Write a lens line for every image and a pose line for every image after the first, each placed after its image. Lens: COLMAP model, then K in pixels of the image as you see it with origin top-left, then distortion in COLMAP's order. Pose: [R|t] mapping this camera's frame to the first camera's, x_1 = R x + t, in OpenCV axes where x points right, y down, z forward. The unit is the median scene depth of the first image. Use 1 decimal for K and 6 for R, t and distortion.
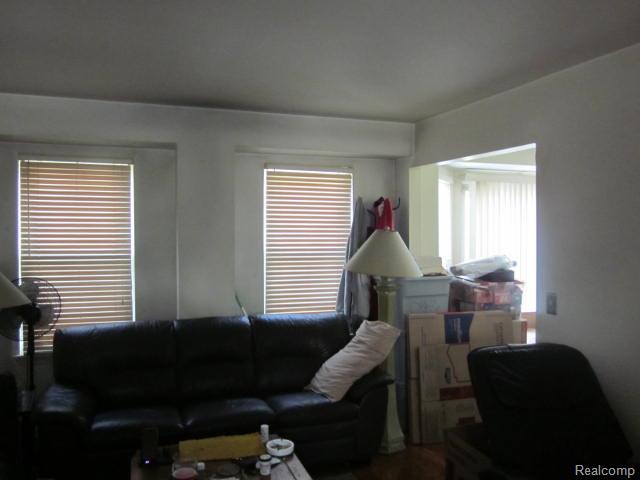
lens RADIAL K [[529.6, 0, 320.1], [0, 529.6, 238.3], [0, 0, 1]] dist [-0.005386, -0.005928]
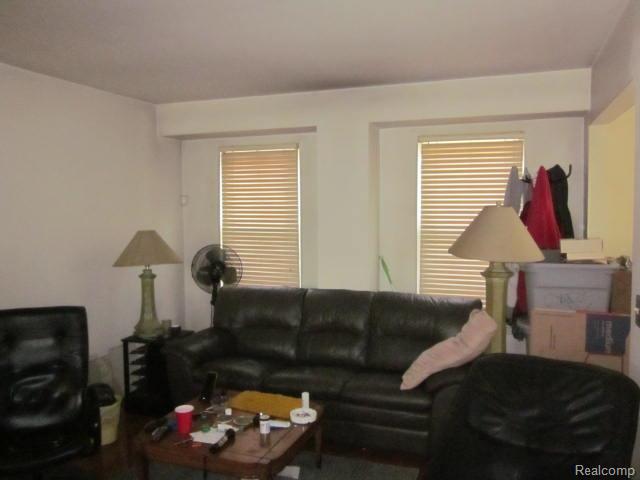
lens RADIAL K [[529.6, 0, 320.2], [0, 529.6, 241.4], [0, 0, 1]] dist [-0.005386, -0.005928]
pose [[0.780211, 0.036241, -0.624465, 0.408537], [-0.003499, 0.998557, 0.053579, -0.003033], [0.625506, -0.039618, 0.779213, 0.151802]]
